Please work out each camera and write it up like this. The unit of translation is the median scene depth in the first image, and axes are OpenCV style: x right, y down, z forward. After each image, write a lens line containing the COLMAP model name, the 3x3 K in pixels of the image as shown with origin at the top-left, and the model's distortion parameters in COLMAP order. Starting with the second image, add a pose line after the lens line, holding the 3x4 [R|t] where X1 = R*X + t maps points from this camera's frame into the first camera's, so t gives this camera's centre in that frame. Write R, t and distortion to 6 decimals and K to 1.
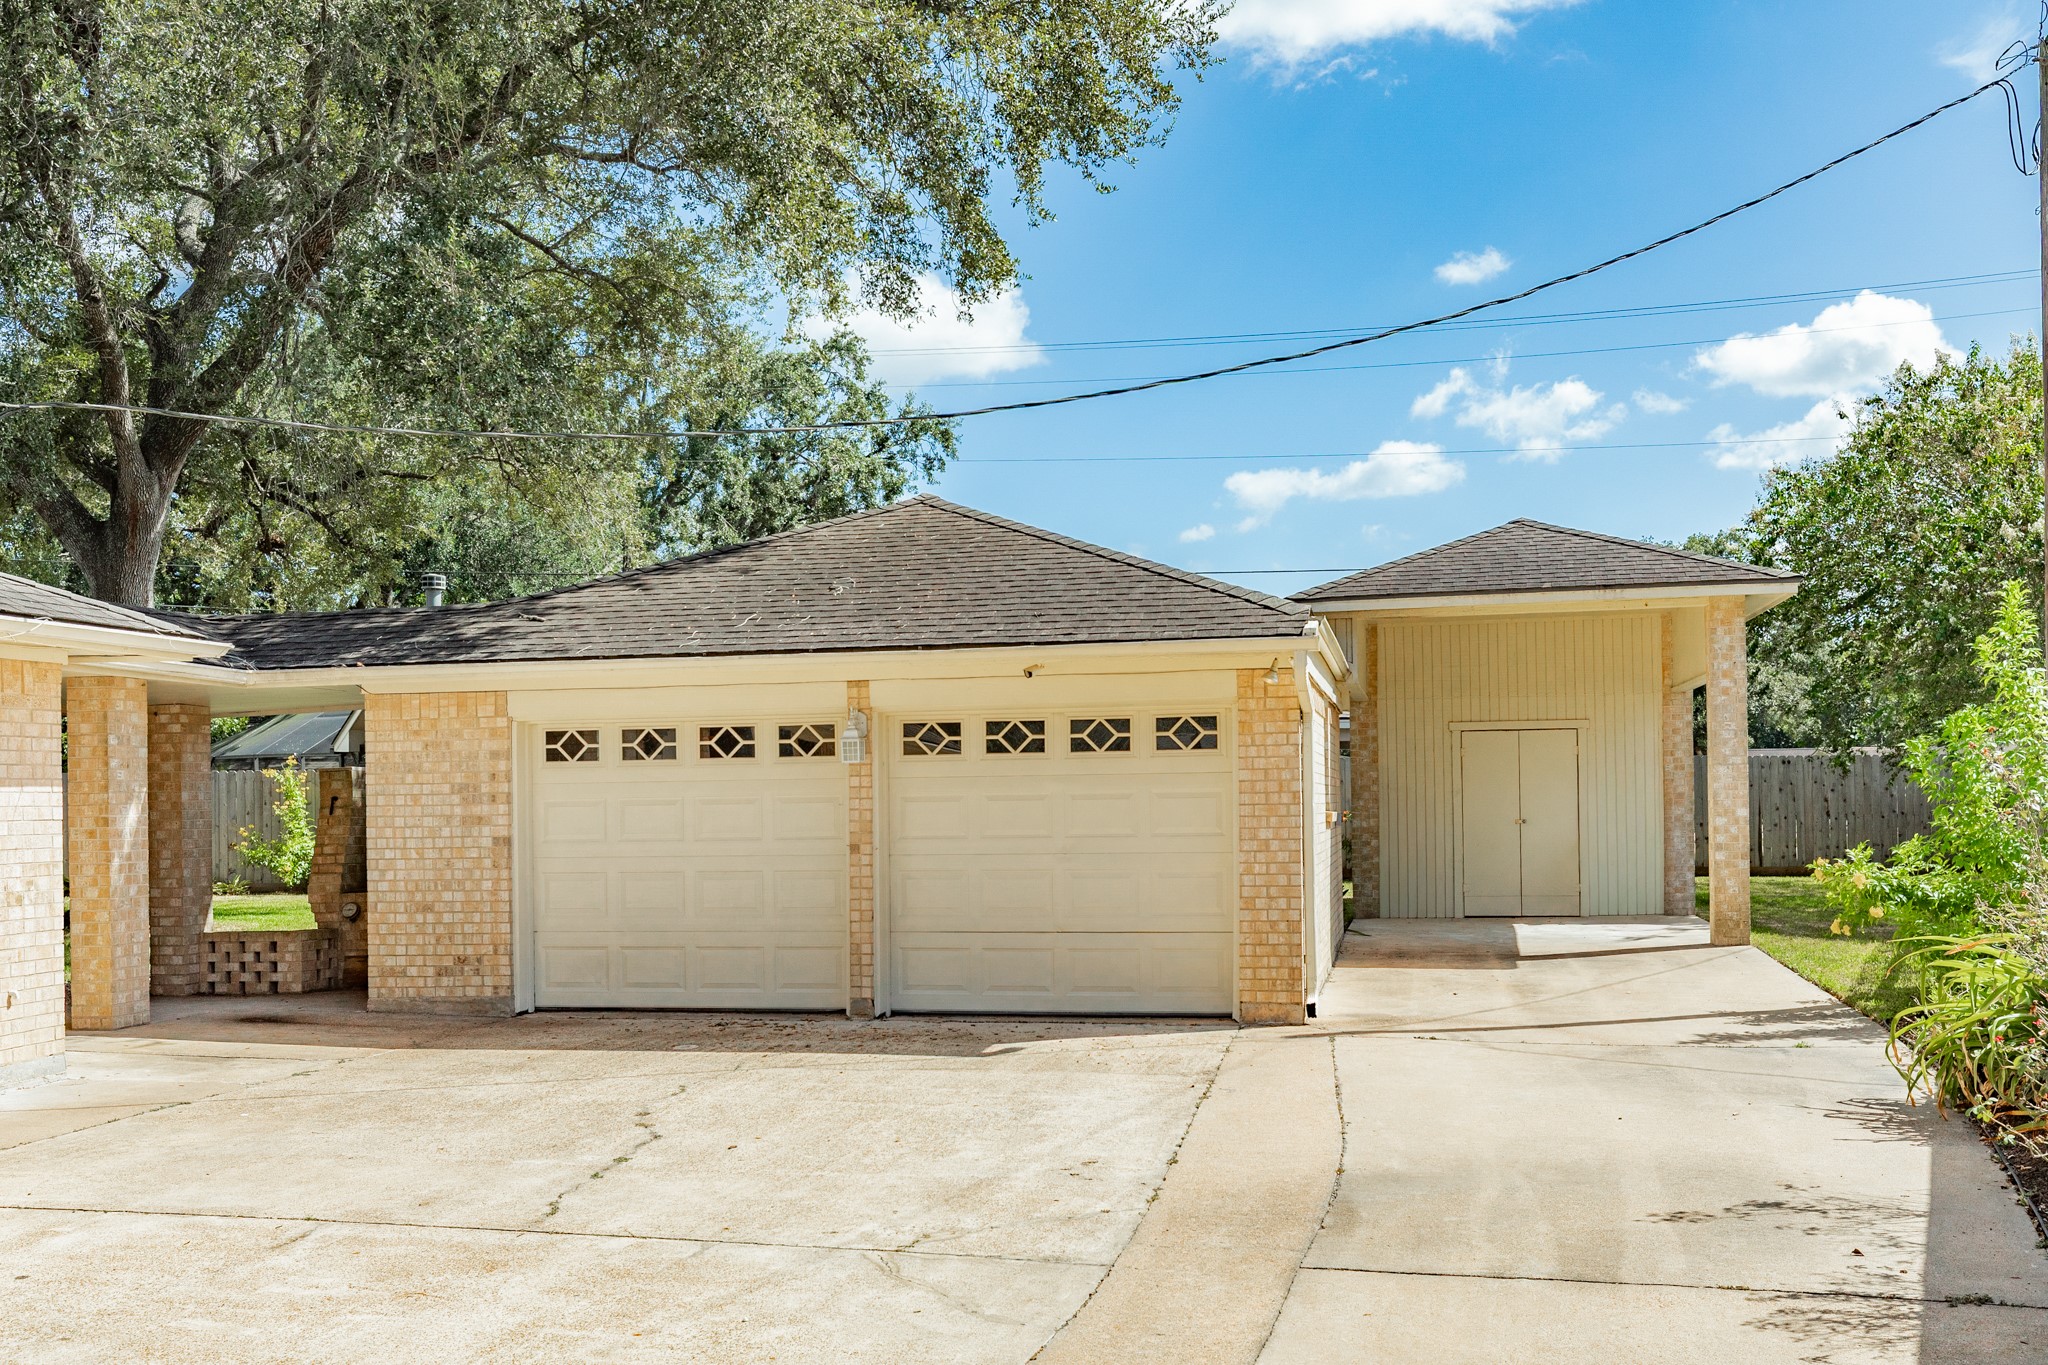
lens RADIAL K [[1863.2, 0, 1042.8], [0, 1863.2, 801.8], [0, 0, 1]] dist [0.000344, -0.007660]
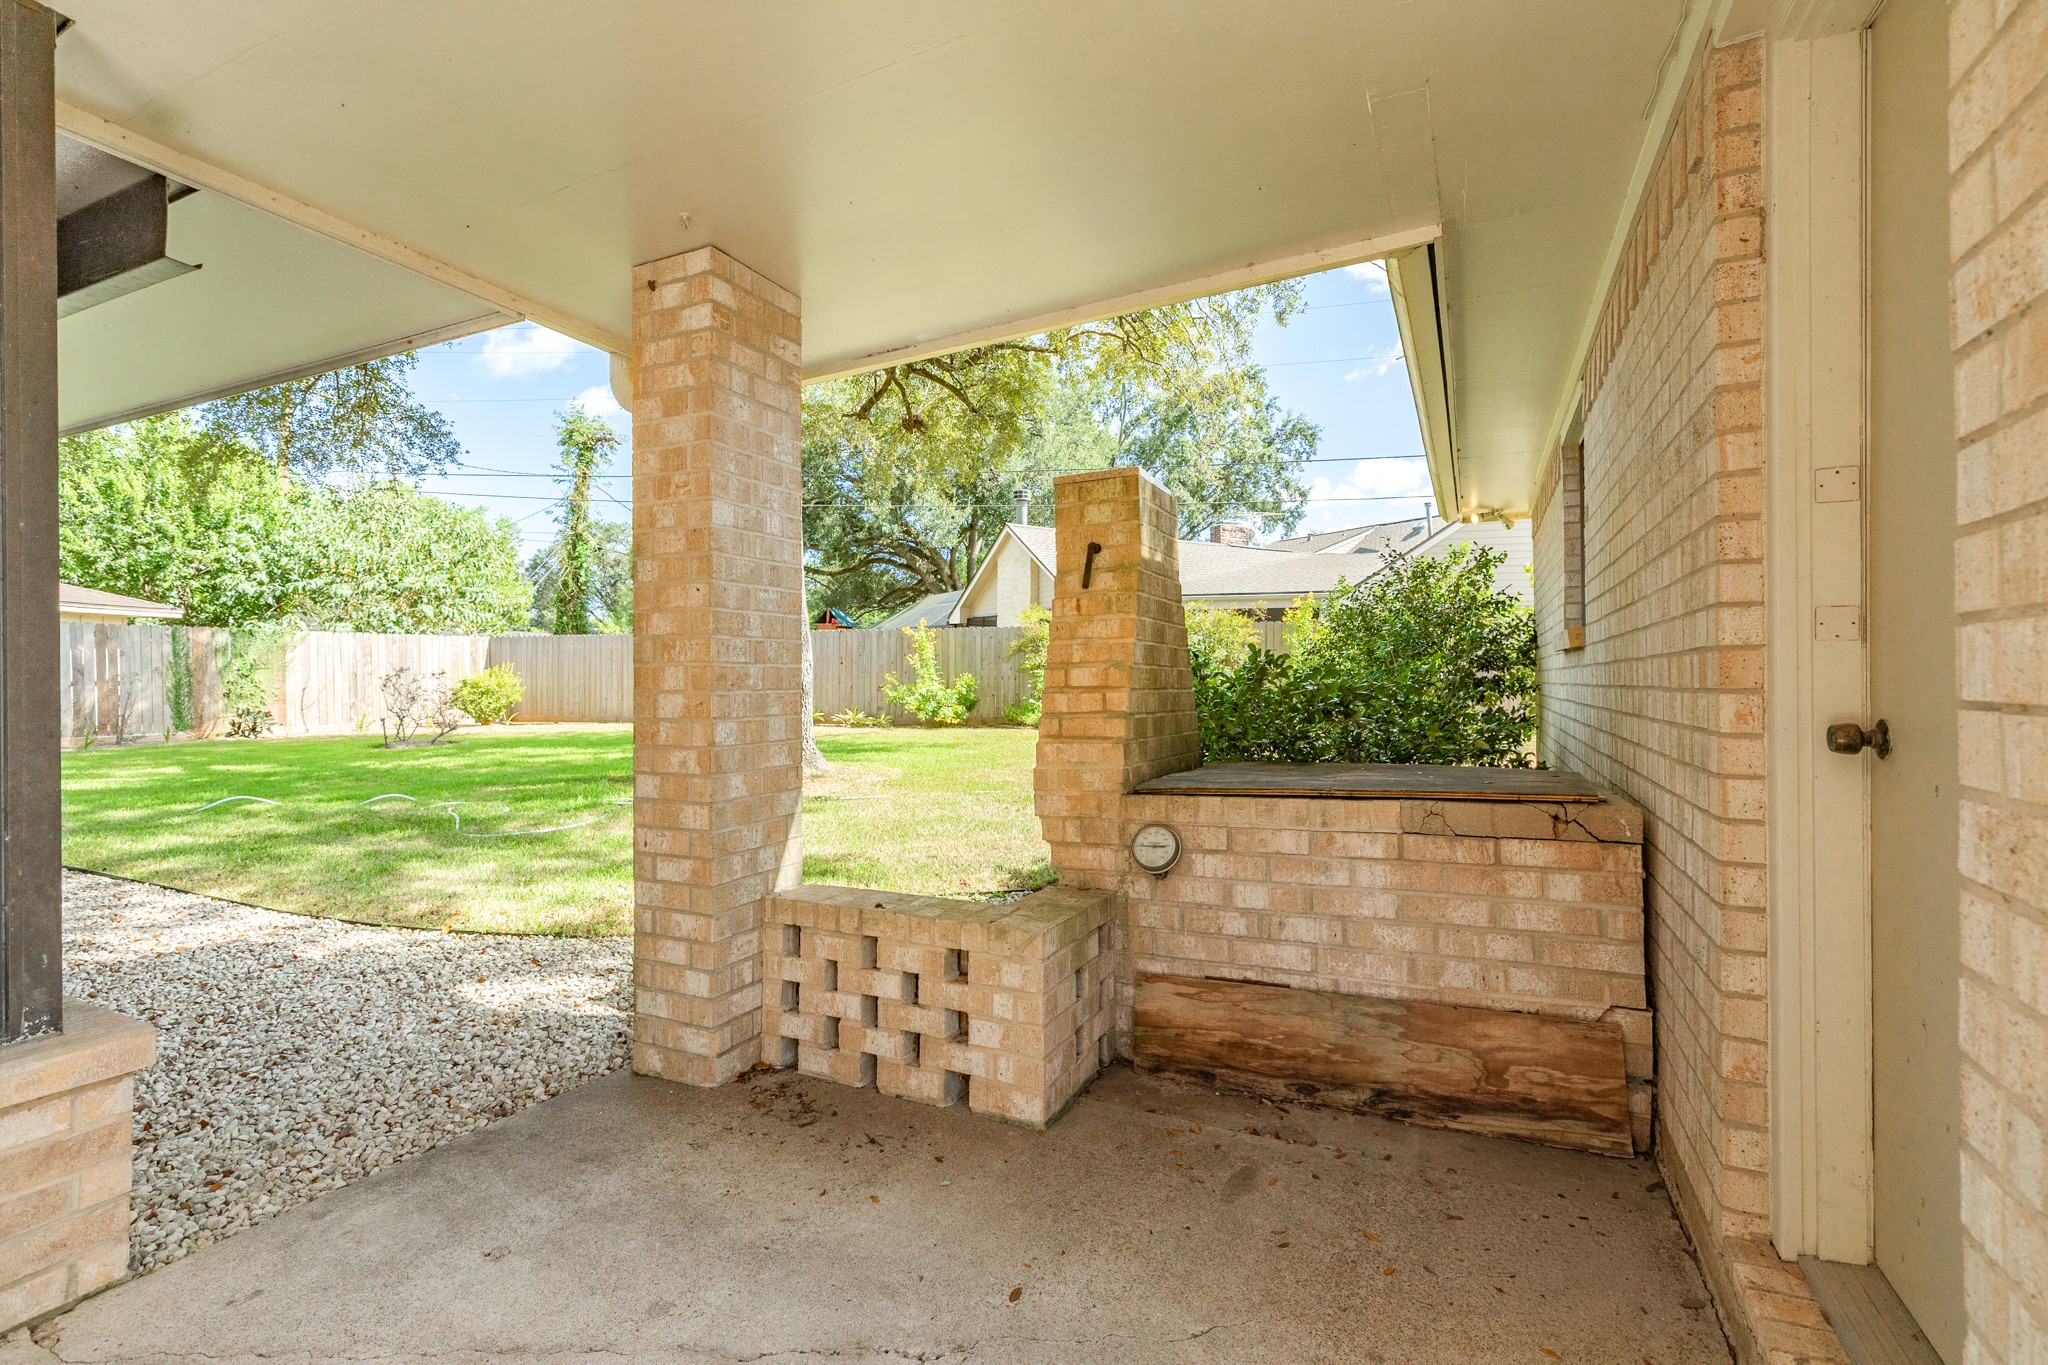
lens RADIAL K [[921.9, 0, 1030.1], [0, 921.9, 689.2], [0, 0, 1]] dist [0.000204, -0.000056]
pose [[0.967187, 0.015381, -0.253601, -0.357723], [-0.011500, 0.999793, 0.016779, 0.026185], [0.253807, -0.013312, 0.967163, 0.840759]]
